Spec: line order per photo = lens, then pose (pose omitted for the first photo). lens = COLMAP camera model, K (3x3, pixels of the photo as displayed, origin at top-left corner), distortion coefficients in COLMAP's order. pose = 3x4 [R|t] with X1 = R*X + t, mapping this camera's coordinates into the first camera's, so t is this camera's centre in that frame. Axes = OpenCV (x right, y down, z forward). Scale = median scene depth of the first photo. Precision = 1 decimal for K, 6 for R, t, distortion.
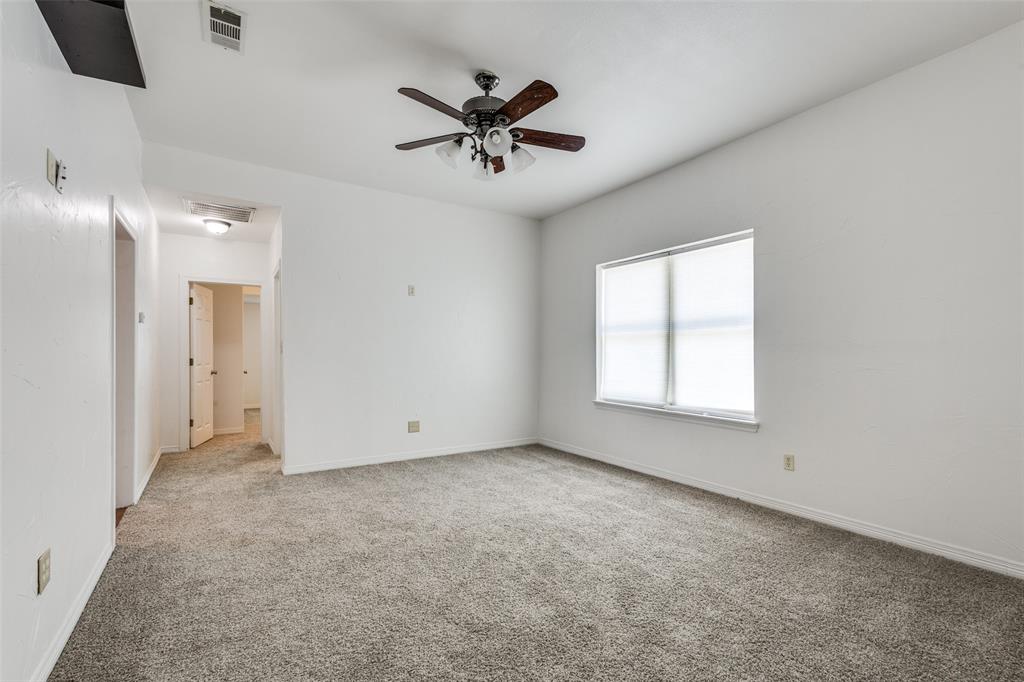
lens RADIAL K [[468.6, 0, 512.0], [0, 468.6, 341.0], [0, 0, 1]] dist [0.008876, -0.000661]
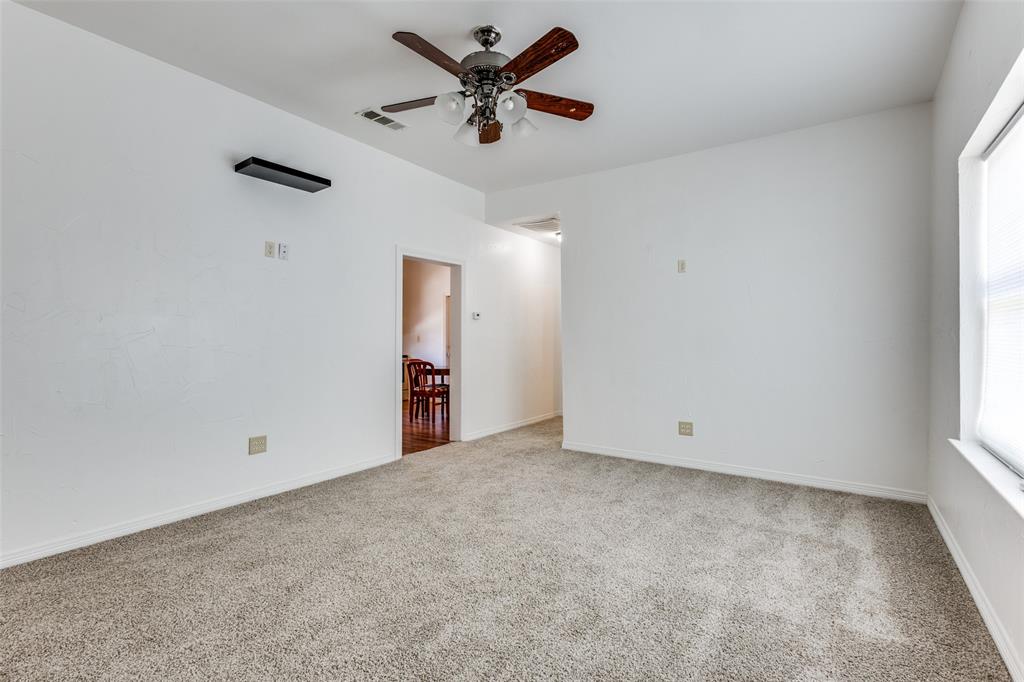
lens RADIAL K [[468.6, 0, 512.0], [0, 468.6, 341.0], [0, 0, 1]] dist [0.008876, -0.000661]
pose [[0.382860, 0.001958, -0.923804, 0.578654], [0.028723, 0.999489, 0.014022, 0.007885], [0.923360, -0.031903, 0.382608, 0.524145]]
